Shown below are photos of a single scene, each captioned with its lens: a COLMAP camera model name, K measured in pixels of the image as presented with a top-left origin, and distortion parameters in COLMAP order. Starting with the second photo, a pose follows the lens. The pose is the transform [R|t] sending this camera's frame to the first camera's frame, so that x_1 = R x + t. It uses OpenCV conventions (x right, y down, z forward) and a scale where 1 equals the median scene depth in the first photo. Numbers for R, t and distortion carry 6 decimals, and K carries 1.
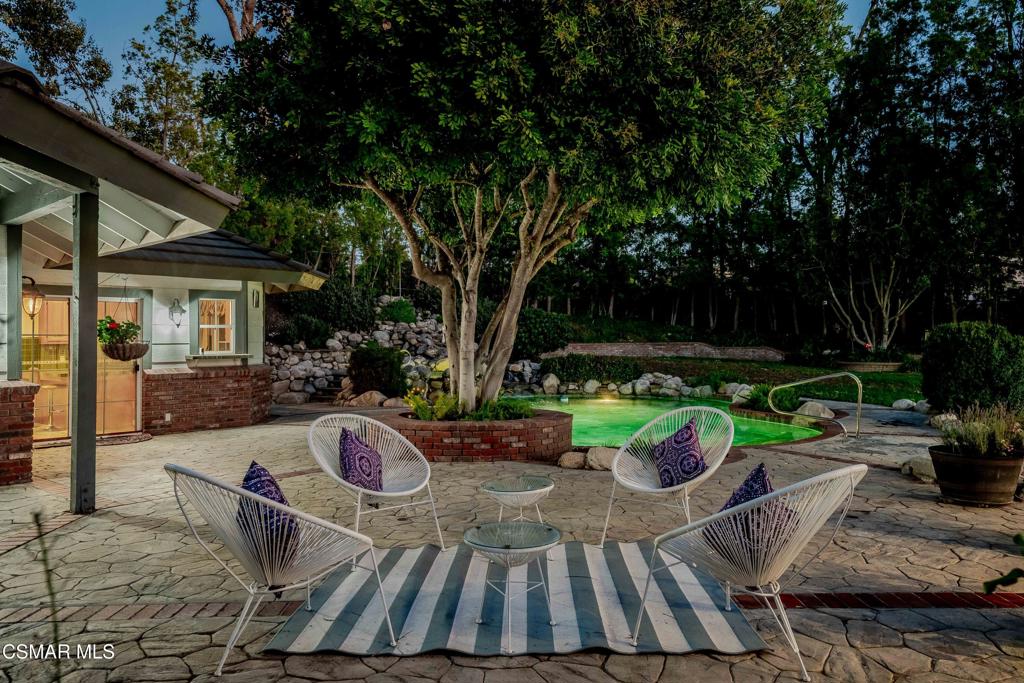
lens RADIAL K [[729.7, 0, 512.0], [0, 729.7, 341.5], [0, 0, 1]] dist [-0.000920, -0.000158]
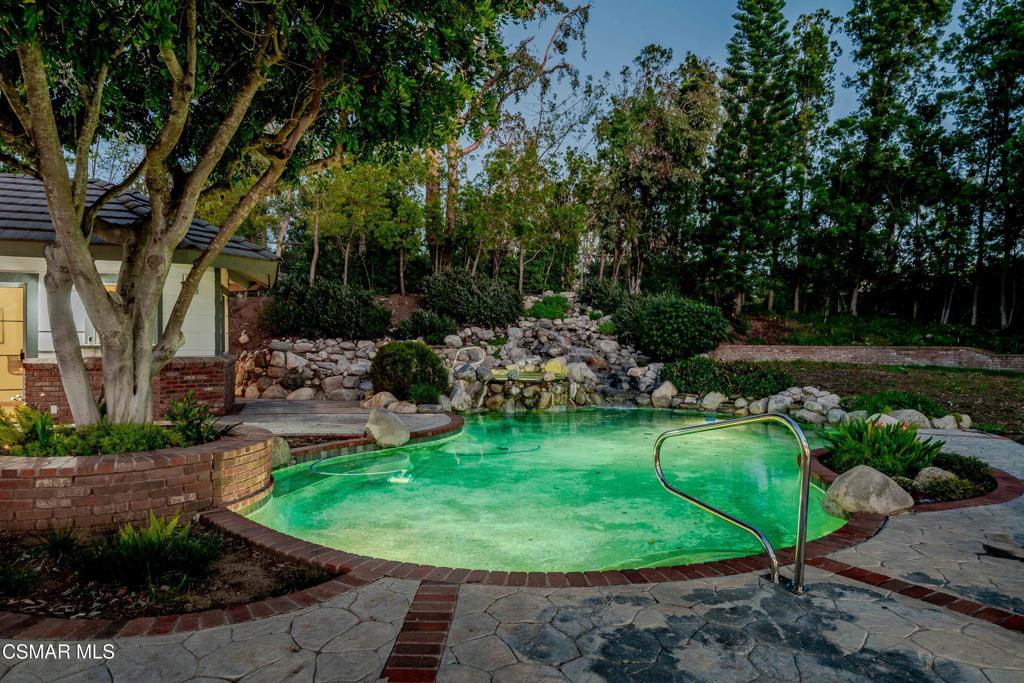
lens RADIAL K [[644.8, 0, 512.0], [0, 644.8, 341.5], [0, 0, 1]] dist [0.026174, -0.000293]
pose [[0.871045, 0.014198, -0.490998, 0.246735], [-0.016115, 0.999870, 0.000325, 0.003638], [0.490939, 0.007630, 0.871161, 0.307505]]
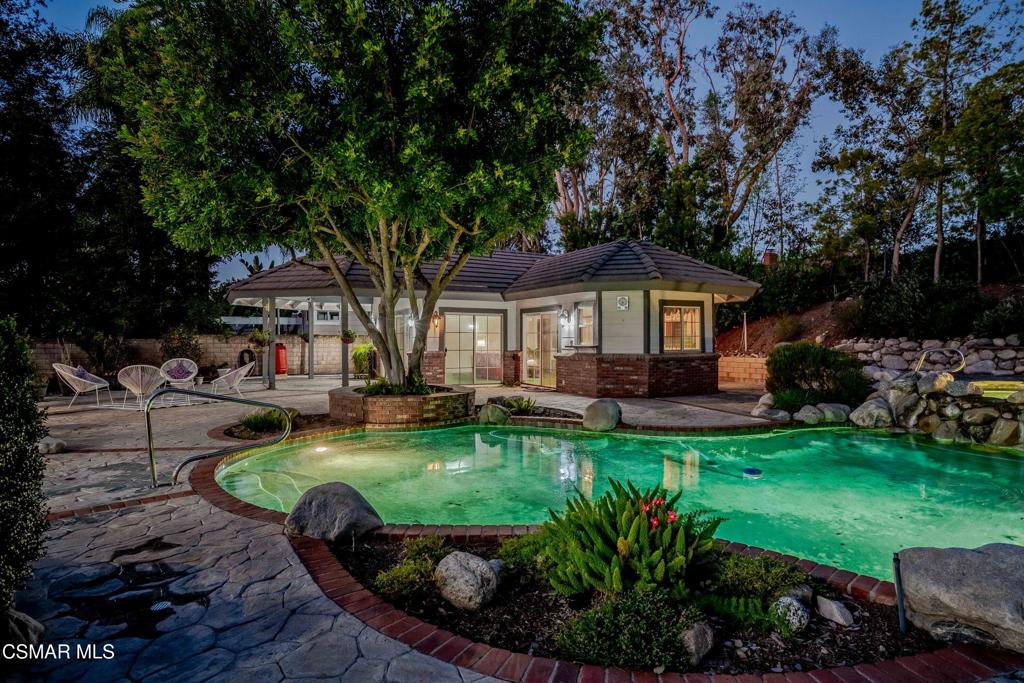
lens RADIAL K [[546.5, 0, 512.0], [0, 546.5, 341.5], [0, 0, 1]] dist [-0.036549, 0.025238]
pose [[-0.315953, 0.015503, -0.948648, 0.395147], [0.003228, 0.999878, 0.015265, -0.003572], [0.948769, 0.001761, -0.315965, 0.701472]]
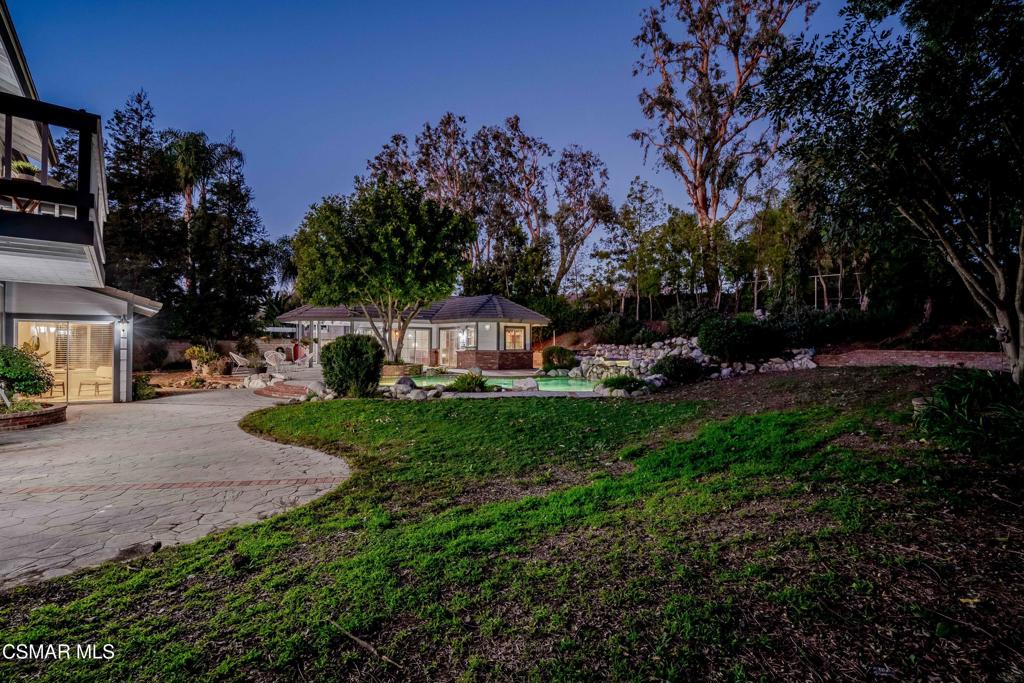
lens RADIAL K [[470.5, 0, 512.0], [0, 470.5, 341.5], [0, 0, 1]] dist [-0.051750, 0.018455]
pose [[-0.124949, 0.007316, -0.992136, 0.914223], [-0.009951, 0.999913, 0.008627, -0.012238], [0.992113, 0.010950, -0.124865, 0.829565]]
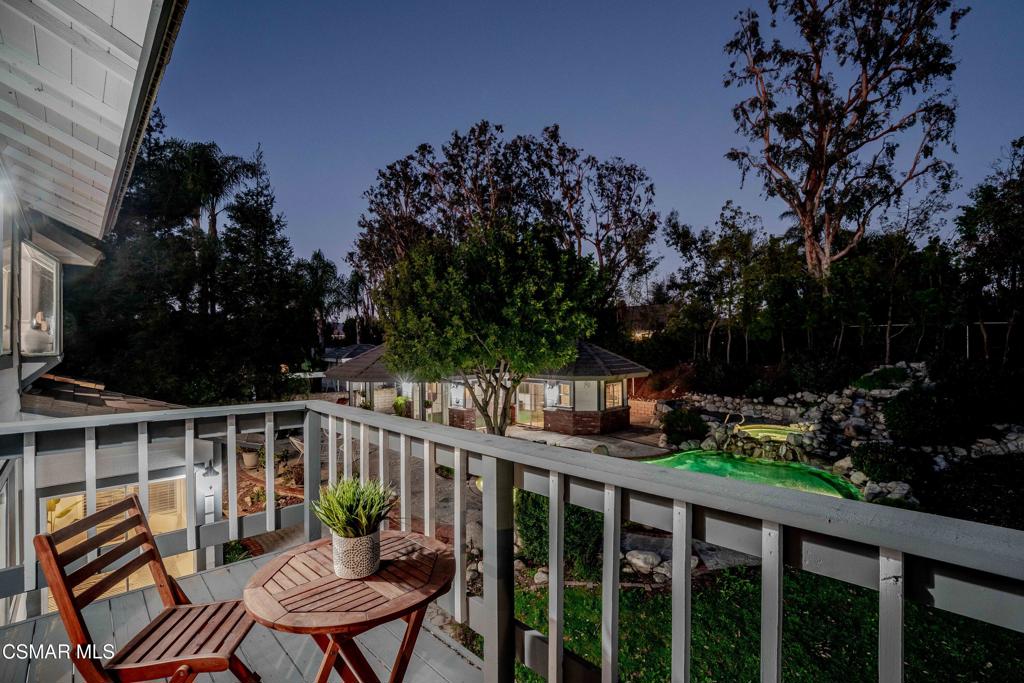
lens RADIAL K [[470.5, 0, 512.0], [0, 470.5, 341.5], [0, 0, 1]] dist [-0.051750, 0.018455]
pose [[-0.067151, 0.007972, -0.997711, 0.756241], [0.004470, 0.999960, 0.007689, -0.131927], [0.997733, -0.003943, -0.067184, 0.539510]]
